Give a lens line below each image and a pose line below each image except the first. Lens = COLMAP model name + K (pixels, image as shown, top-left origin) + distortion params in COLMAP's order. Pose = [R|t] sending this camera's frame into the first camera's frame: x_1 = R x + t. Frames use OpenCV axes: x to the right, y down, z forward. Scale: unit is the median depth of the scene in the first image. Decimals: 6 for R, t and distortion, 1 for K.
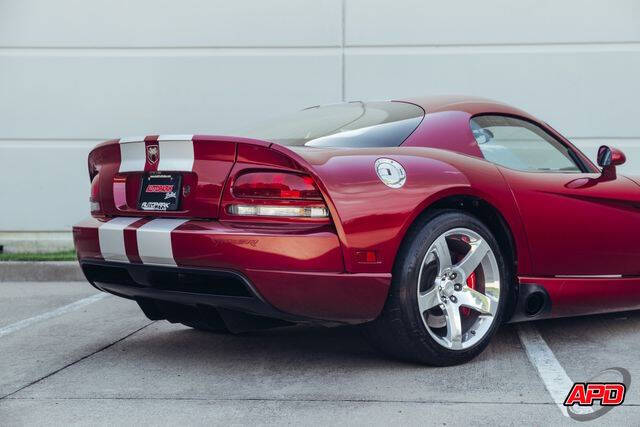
lens RADIAL K [[1210.6, 0, 339.5], [0, 1210.6, 213.9], [0, 0, 1]] dist [0.123388, 0.013783]
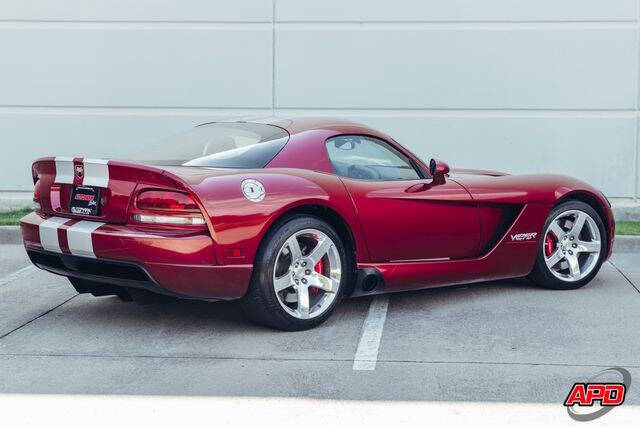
lens RADIAL K [[1343.1, 0, 320.0], [0, 1343.1, 213.5], [0, 0, 1]] dist [0.137219, 0.254193]
pose [[0.999974, 0.006487, -0.002990, 0.116217], [-0.006300, 0.998239, 0.058977, -0.093131], [0.003367, -0.058956, 0.998255, -0.484974]]
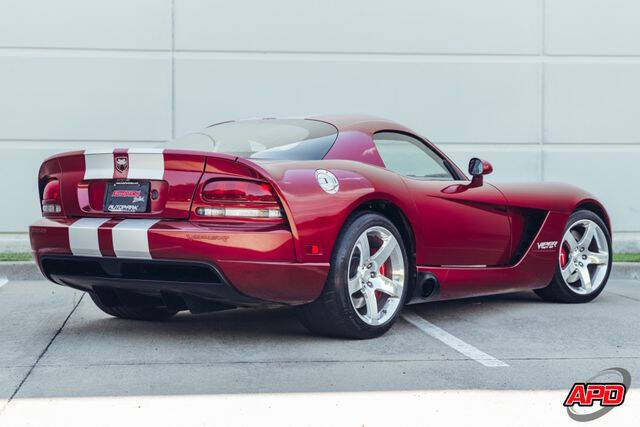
lens RADIAL K [[1343.1, 0, 320.0], [0, 1343.1, 213.5], [0, 0, 1]] dist [0.137219, 0.254193]
pose [[0.982164, -0.001132, 0.188024, -0.211422], [0.001257, 0.999999, -0.000544, -0.000579], [-0.188023, 0.000770, 0.982164, -0.322839]]
